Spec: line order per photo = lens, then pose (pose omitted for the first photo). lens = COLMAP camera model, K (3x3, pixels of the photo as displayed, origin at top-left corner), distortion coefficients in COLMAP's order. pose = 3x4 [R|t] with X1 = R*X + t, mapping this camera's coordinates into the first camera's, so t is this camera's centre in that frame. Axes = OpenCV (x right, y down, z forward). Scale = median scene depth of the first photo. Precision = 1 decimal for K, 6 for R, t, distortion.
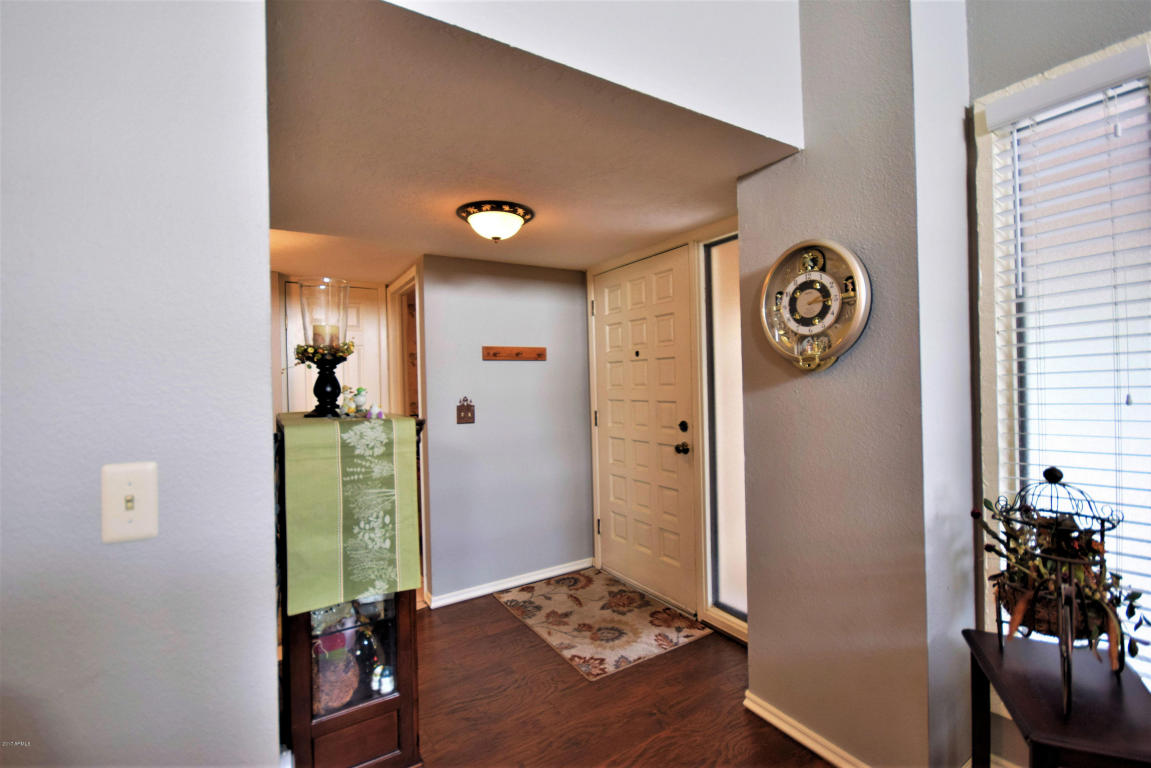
lens RADIAL K [[505.9, 0, 573.8], [0, 505.9, 384.4], [0, 0, 1]] dist [-0.000213, -0.003300]
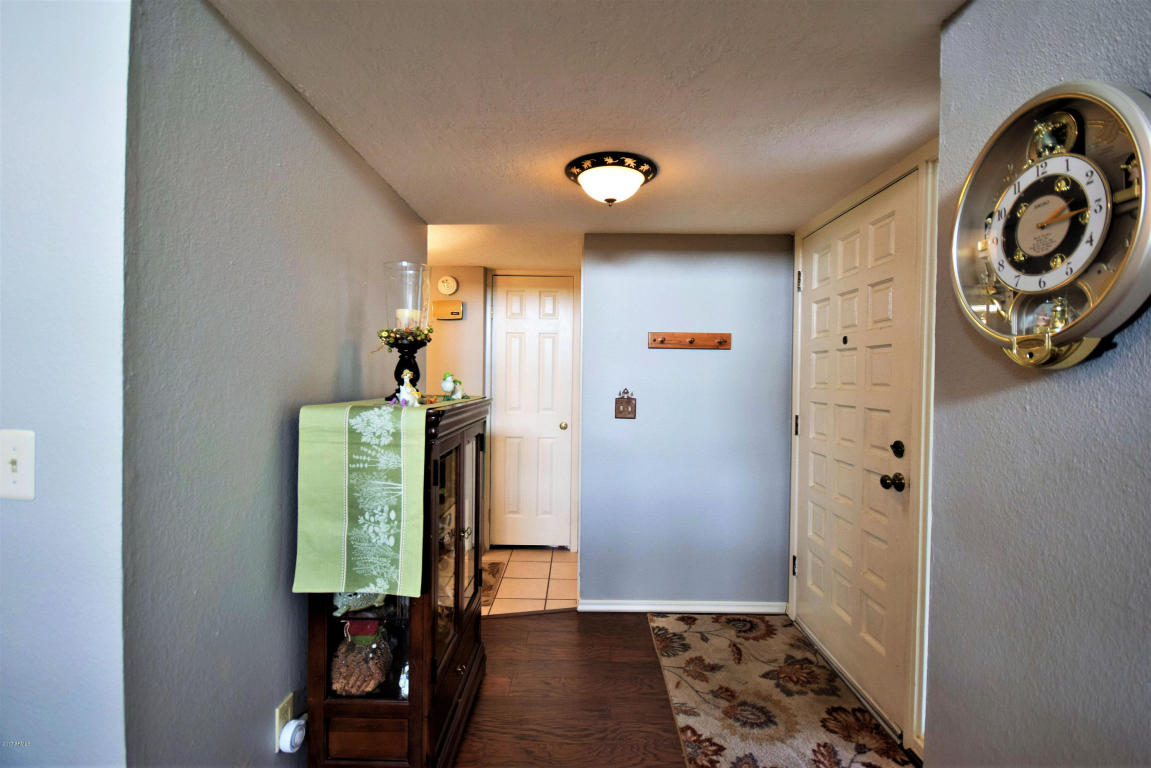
lens RADIAL K [[505.9, 0, 575.6], [0, 505.9, 383.1], [0, 0, 1]] dist [-0.000213, -0.003300]
pose [[0.839807, 0.043031, -0.541178, 0.237616], [-0.034970, 0.999071, 0.025173, -0.005595], [0.541758, -0.002215, 0.840532, 0.237560]]
